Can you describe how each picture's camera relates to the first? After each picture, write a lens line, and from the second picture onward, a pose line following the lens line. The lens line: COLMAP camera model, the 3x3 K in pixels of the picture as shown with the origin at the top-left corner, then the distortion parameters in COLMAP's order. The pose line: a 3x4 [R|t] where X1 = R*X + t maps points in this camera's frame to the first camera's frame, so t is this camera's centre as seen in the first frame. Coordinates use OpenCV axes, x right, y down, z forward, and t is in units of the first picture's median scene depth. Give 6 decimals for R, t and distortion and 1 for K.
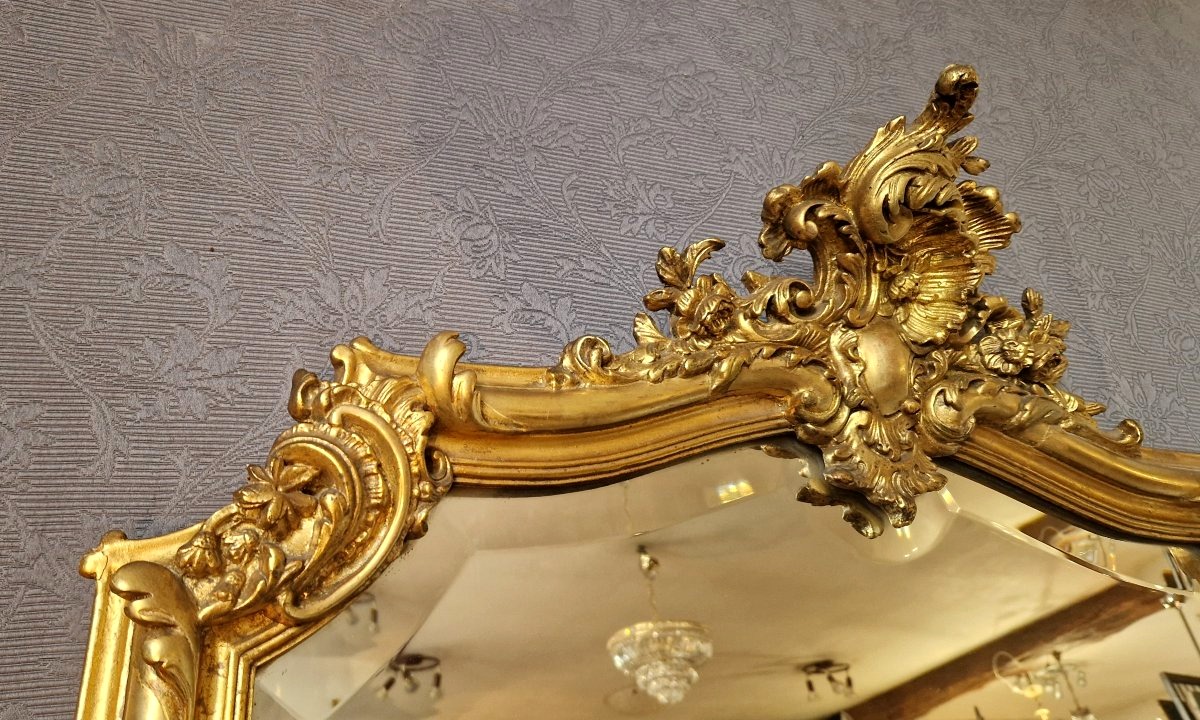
lens RADIAL K [[943.1, 0, 528.9], [0, 943.1, 347.4], [0, 0, 1]] dist [0.059663, -0.041814]
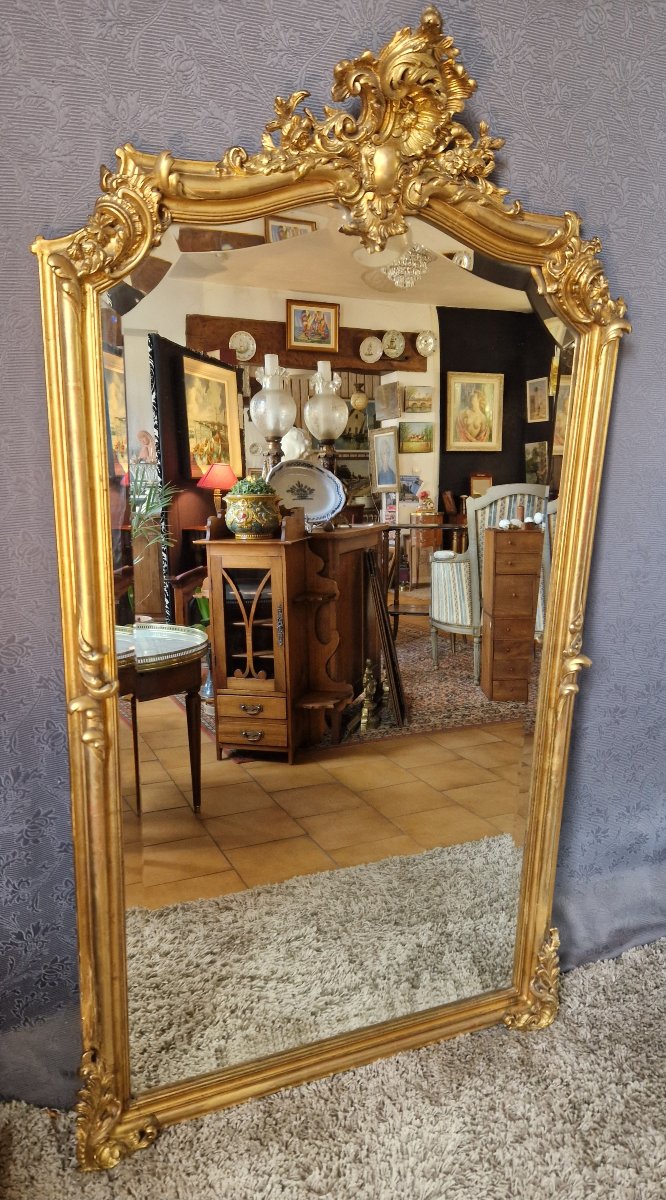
lens RADIAL K [[843.8, 0, 356.6], [0, 843.8, 642.0], [0, 0, 1]] dist [0.050859, -0.039673]
pose [[0.993625, 0.079335, 0.080091, 0.259334], [-0.112722, 0.709104, 0.696036, -0.576755], [-0.001573, -0.700627, 0.713526, -1.133190]]
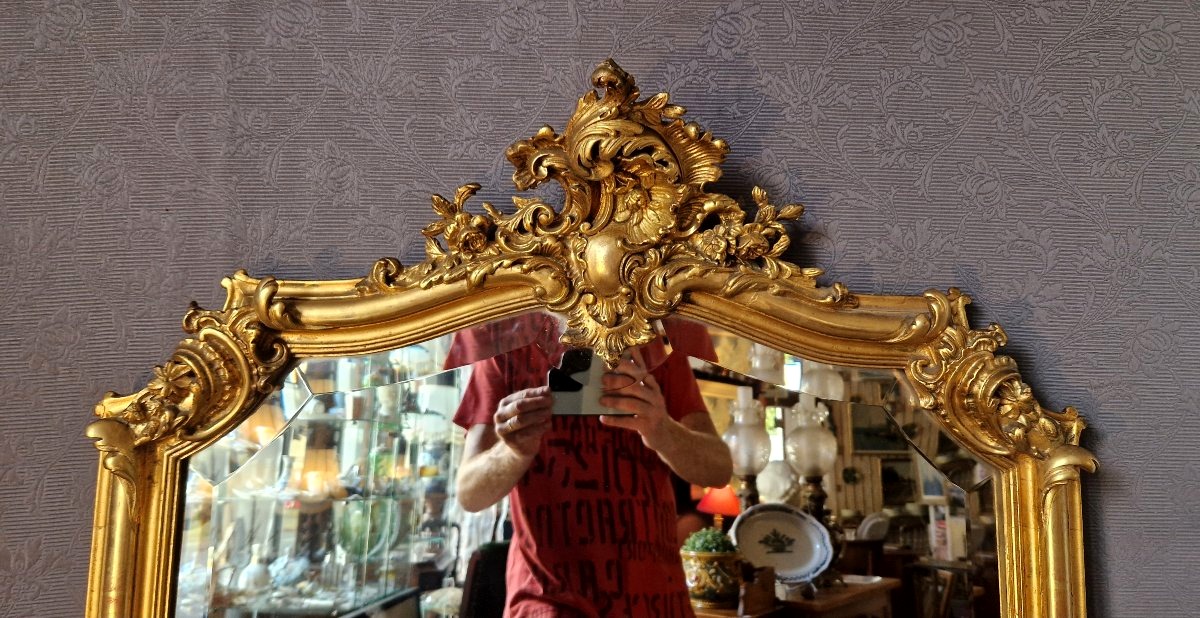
lens RADIAL K [[813.9, 0, 610.1], [0, 813.9, 280.7], [0, 0, 1]] dist [0.046806, -0.016418]
pose [[0.951783, 0.039136, -0.304267, 0.802192], [0.076587, 0.930111, 0.359206, -0.419358], [0.297060, -0.365189, 0.882266, -0.085063]]
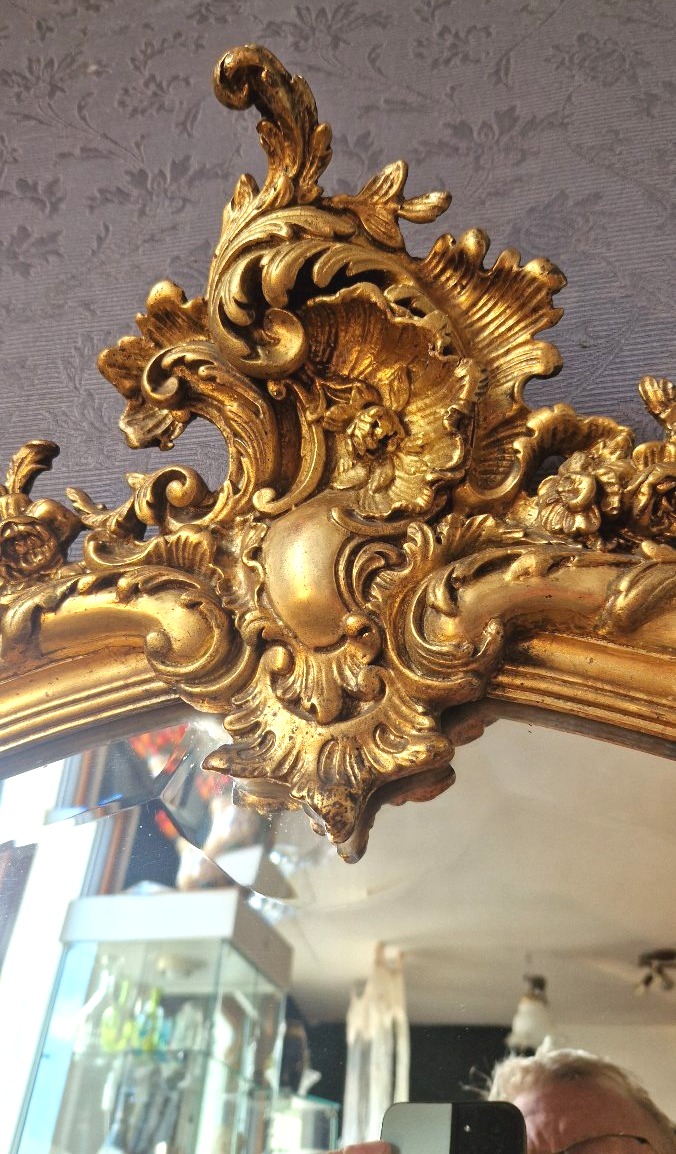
lens RADIAL K [[818.4, 0, 344.8], [0, 818.4, 568.9], [0, 0, 1]] dist [0.009954, 0.000461]
pose [[0.871840, -0.210236, -0.442375, 0.665375], [0.157739, 0.975592, -0.152768, 0.110863], [0.463695, 0.063409, 0.883723, 0.590058]]
